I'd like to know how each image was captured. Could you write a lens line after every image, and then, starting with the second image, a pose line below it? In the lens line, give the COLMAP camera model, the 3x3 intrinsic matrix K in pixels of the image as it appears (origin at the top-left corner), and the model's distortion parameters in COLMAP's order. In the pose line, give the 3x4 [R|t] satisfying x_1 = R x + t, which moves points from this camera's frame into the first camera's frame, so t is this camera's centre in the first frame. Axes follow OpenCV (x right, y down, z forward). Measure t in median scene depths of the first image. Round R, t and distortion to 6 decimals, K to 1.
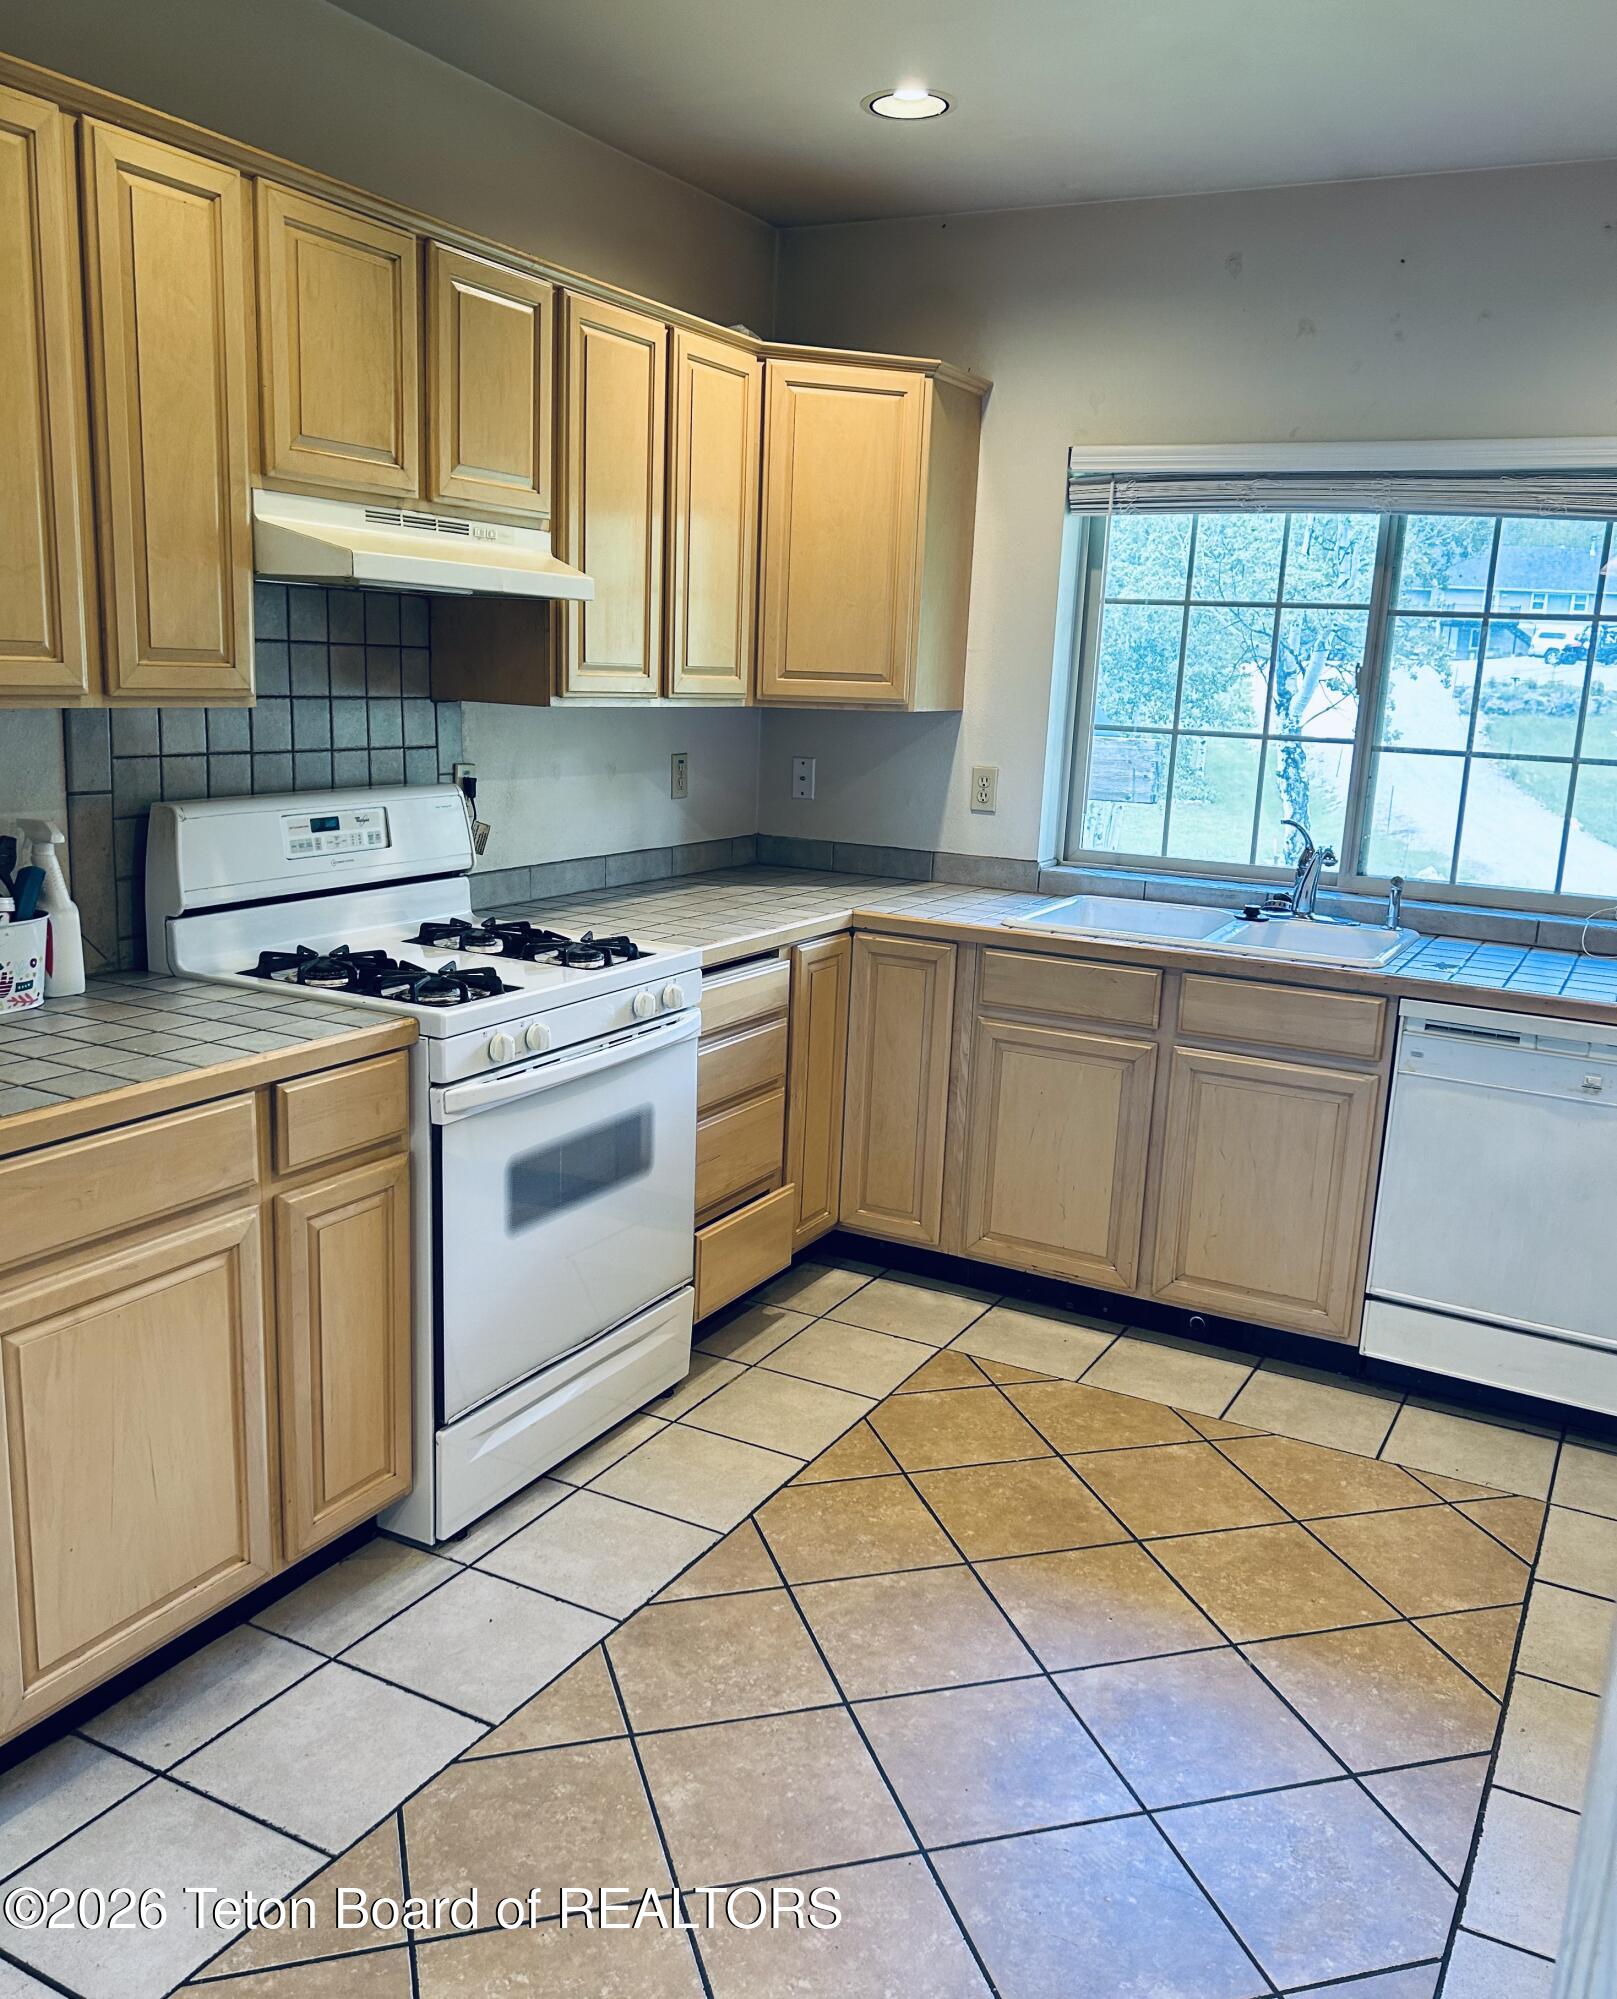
lens RADIAL K [[1613.8, 0, 814.4], [0, 1613.8, 1000.4], [0, 0, 1]] dist [0.041850, -0.043153]
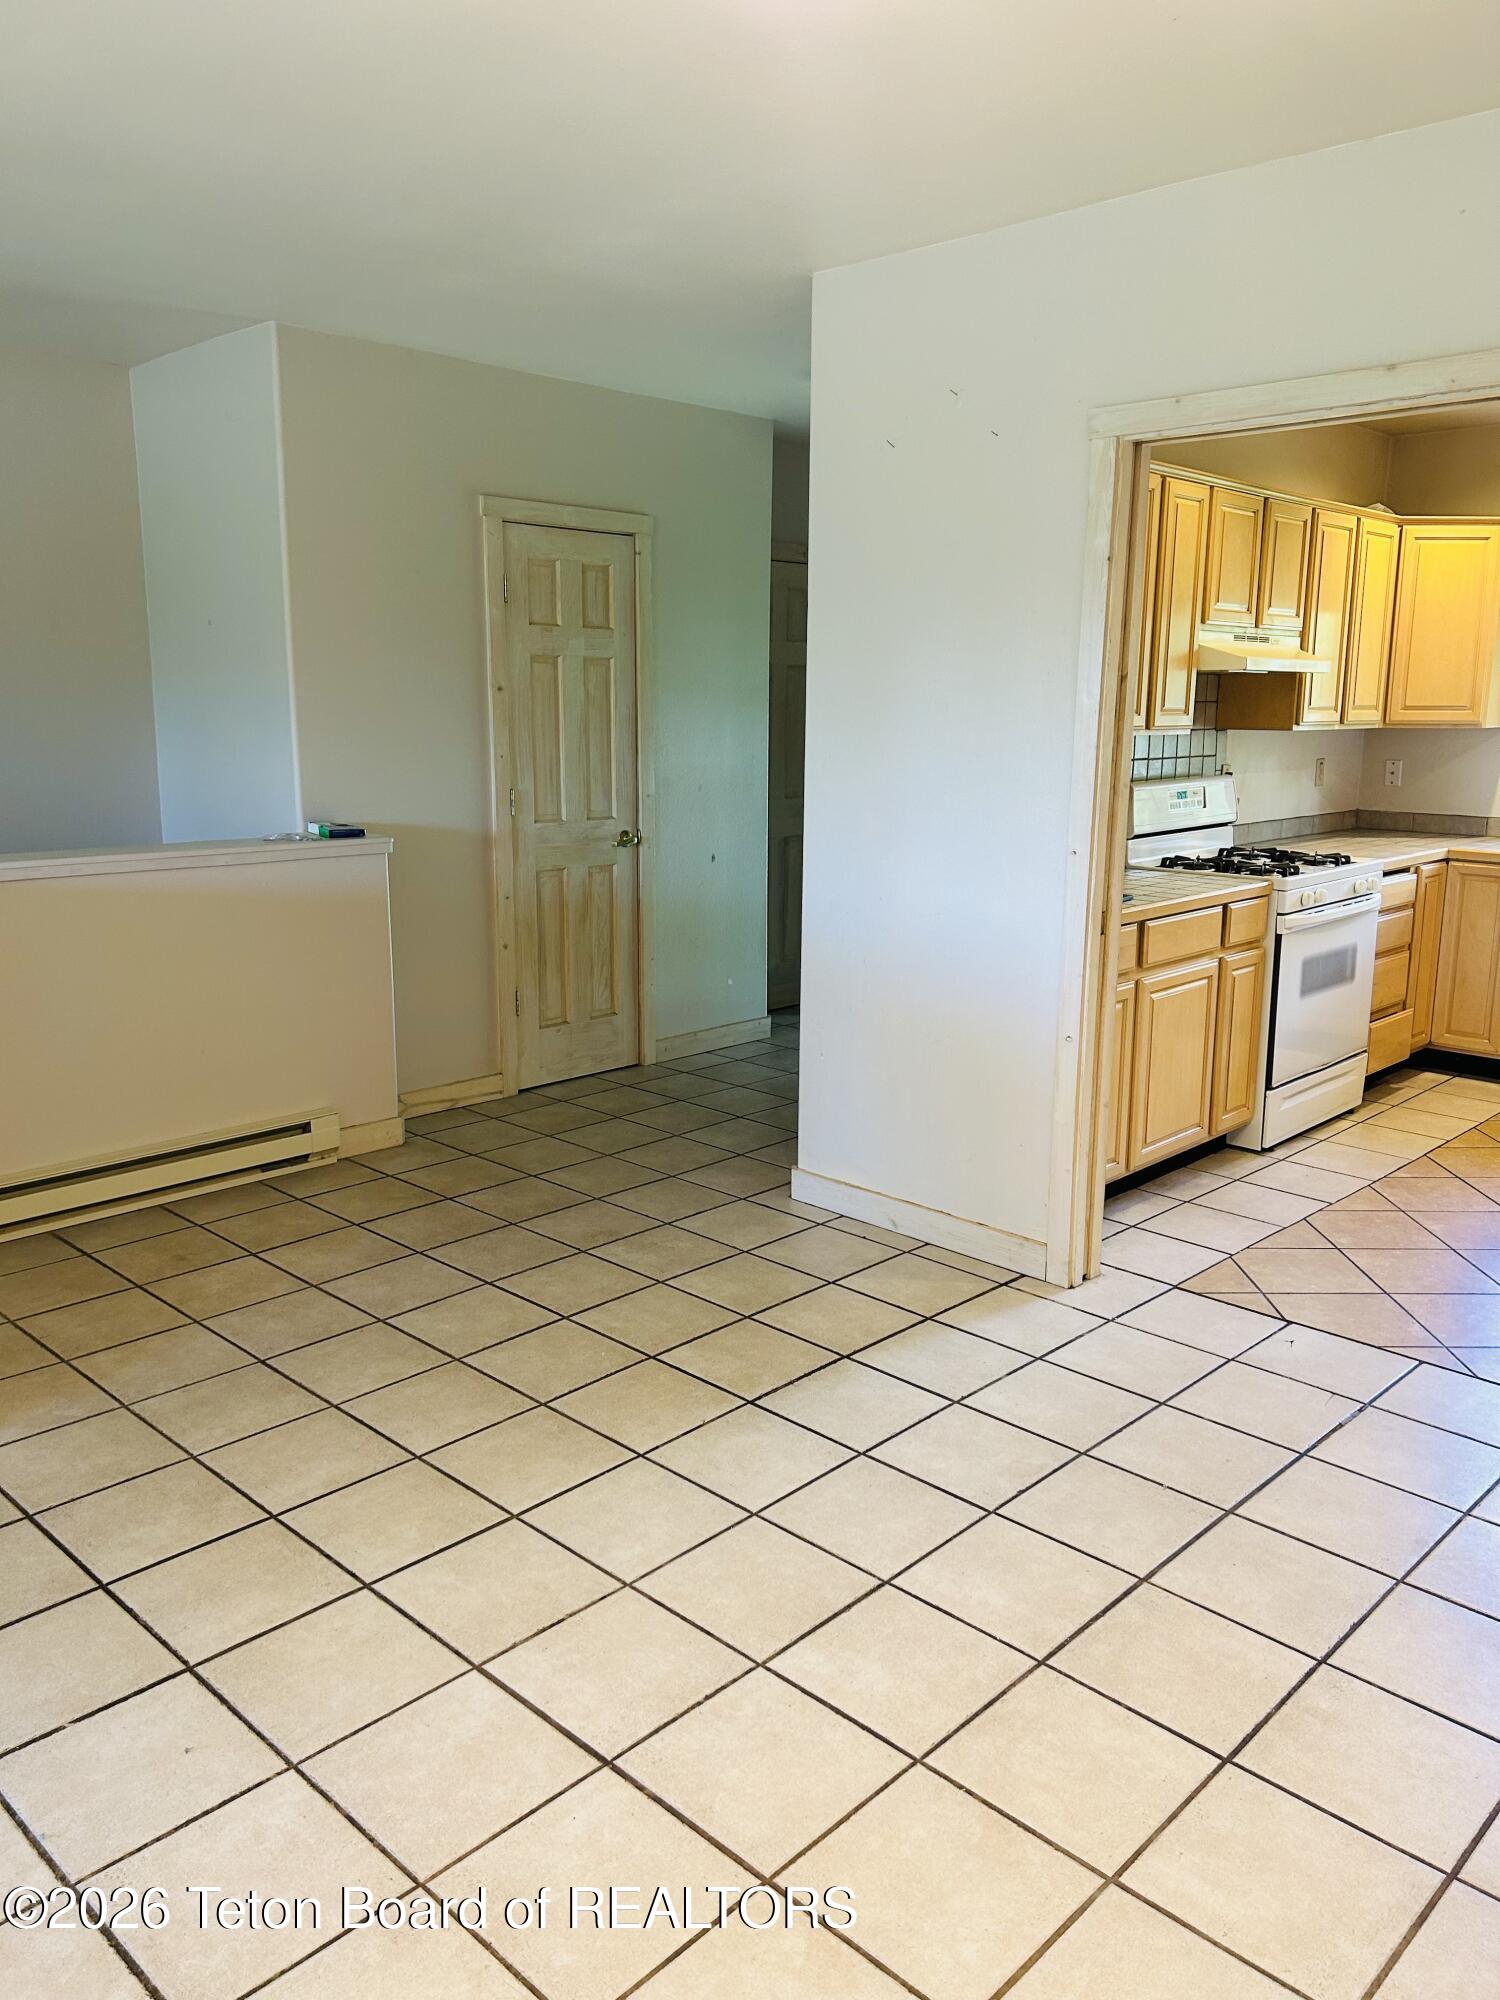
lens RADIAL K [[1493.8, 0, 731.6], [0, 1493.8, 990.8], [0, 0, 1]] dist [0.020257, -0.008908]
pose [[0.958346, 0.016013, -0.285161, -0.288458], [-0.021357, 0.999650, -0.015639, 0.156396], [0.284810, 0.021078, 0.958352, -0.819567]]
